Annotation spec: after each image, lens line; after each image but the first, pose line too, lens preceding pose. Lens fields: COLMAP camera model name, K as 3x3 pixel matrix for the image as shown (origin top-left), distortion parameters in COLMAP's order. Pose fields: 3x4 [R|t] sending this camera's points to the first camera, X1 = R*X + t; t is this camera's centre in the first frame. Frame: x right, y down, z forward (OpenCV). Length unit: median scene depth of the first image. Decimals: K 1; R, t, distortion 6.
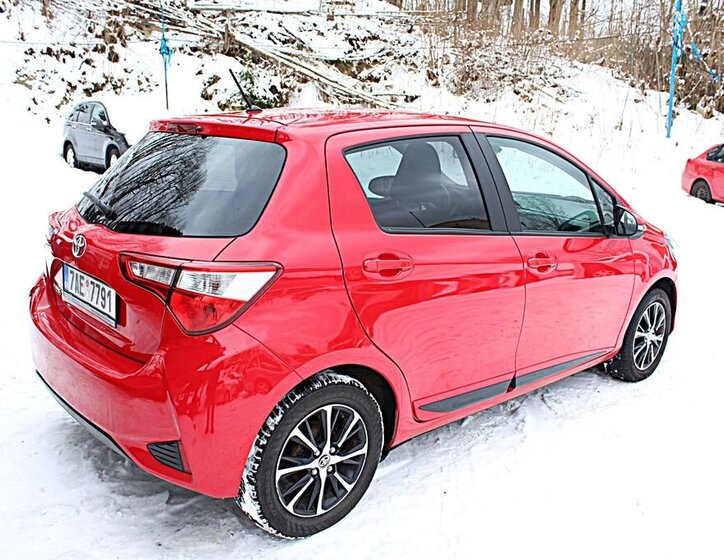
lens RADIAL K [[691.8, 0, 357.2], [0, 691.8, 283.9], [0, 0, 1]] dist [-0.101603, 0.000000]
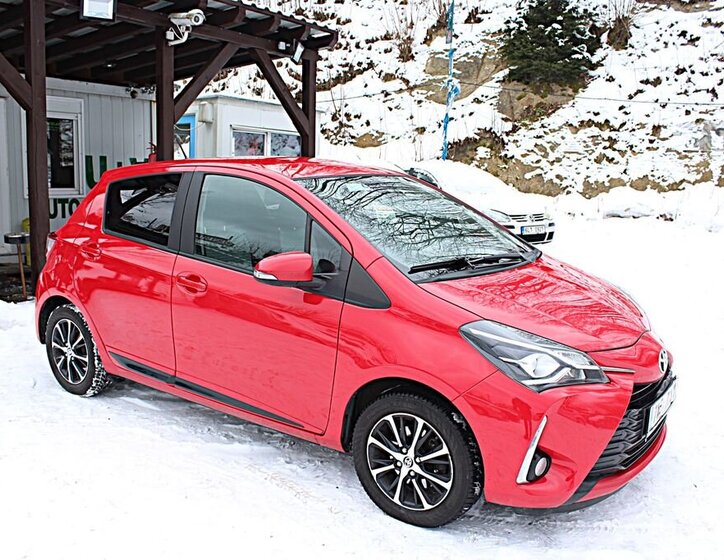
lens RADIAL K [[691.8, 0, 364.6], [0, 691.8, 283.4], [0, 0, 1]] dist [-0.101603, 0.000000]
pose [[0.206175, 0.136845, -0.968899, 0.348253], [-0.233649, 0.968416, 0.087058, -0.048479], [0.950211, 0.208433, 0.231637, 0.246699]]
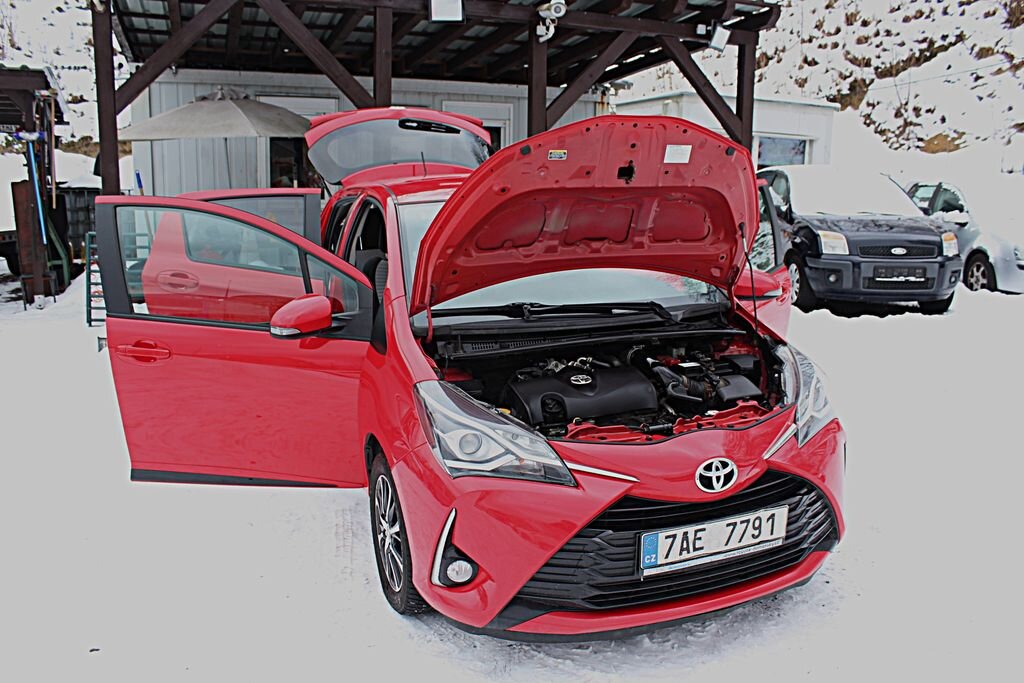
lens RADIAL K [[848.6, 0, 514.2], [0, 848.6, 344.8], [0, 0, 1]] dist [-0.155712, 0.135335]
pose [[-0.355436, 0.159001, -0.921078, 0.339573], [-0.224742, 0.941978, 0.249335, -0.093408], [0.907280, 0.295628, -0.299079, 0.412038]]
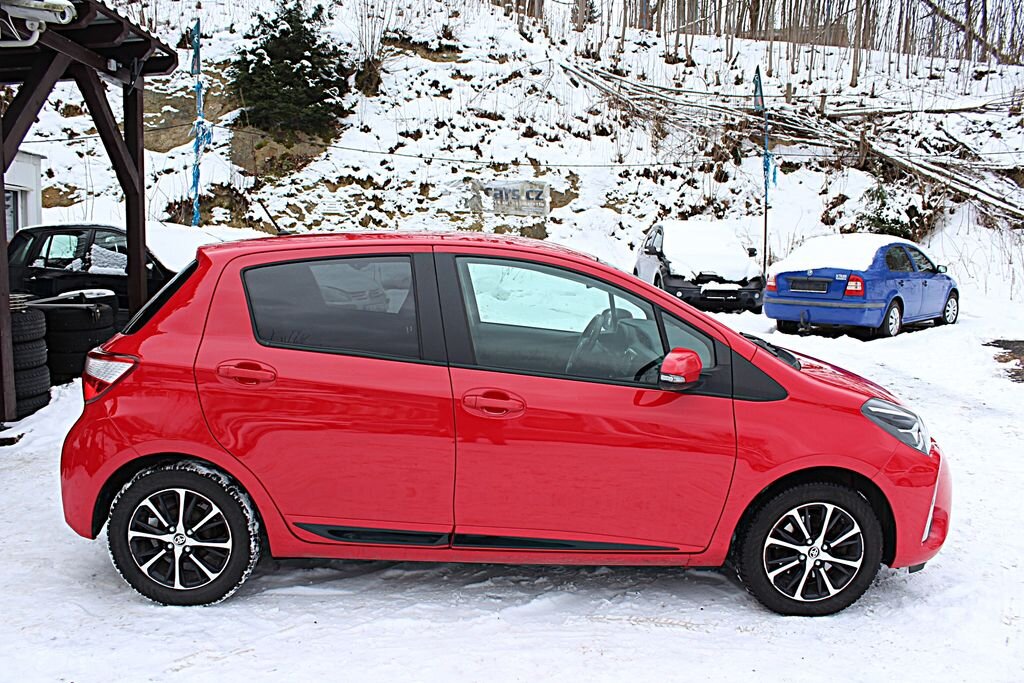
lens RADIAL K [[848.6, 0, 509.3], [0, 848.6, 347.2], [0, 0, 1]] dist [-0.155712, 0.135335]
pose [[0.755730, 0.067945, -0.651349, 0.233917], [-0.145571, 0.987149, -0.065925, -0.008227], [0.638500, 0.144639, 0.755909, 0.052879]]
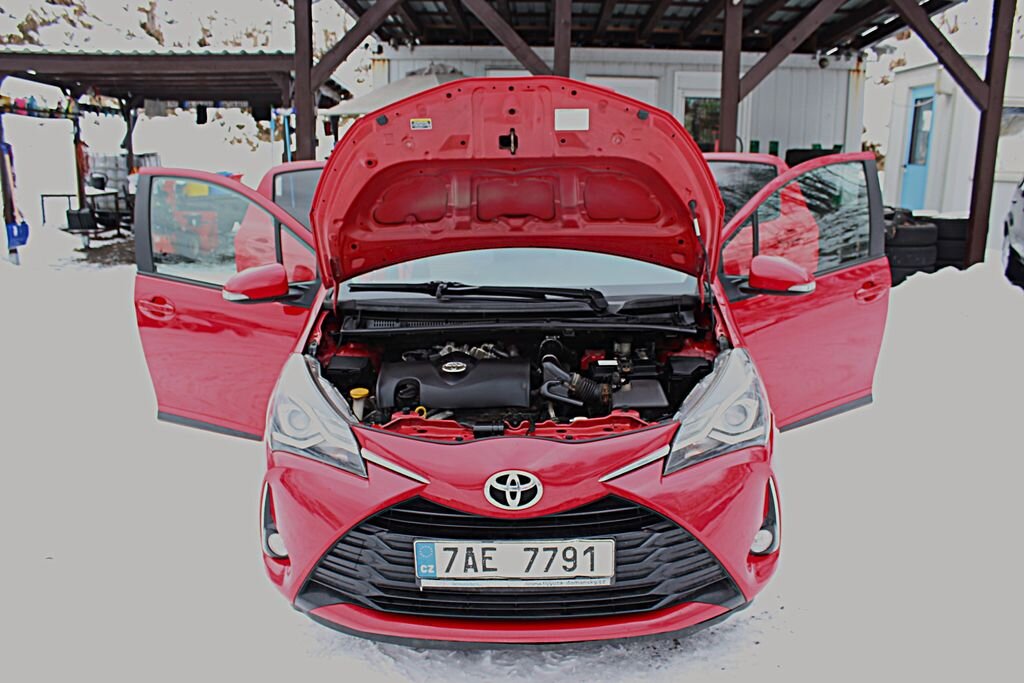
lens RADIAL K [[848.6, 0, 512.8], [0, 848.6, 337.2], [0, 0, 1]] dist [-0.155712, 0.135335]
pose [[-0.689729, 0.134851, -0.711399, 0.264259], [-0.180462, 0.919484, 0.349260, -0.115004], [0.701218, 0.369275, -0.609860, 0.499052]]
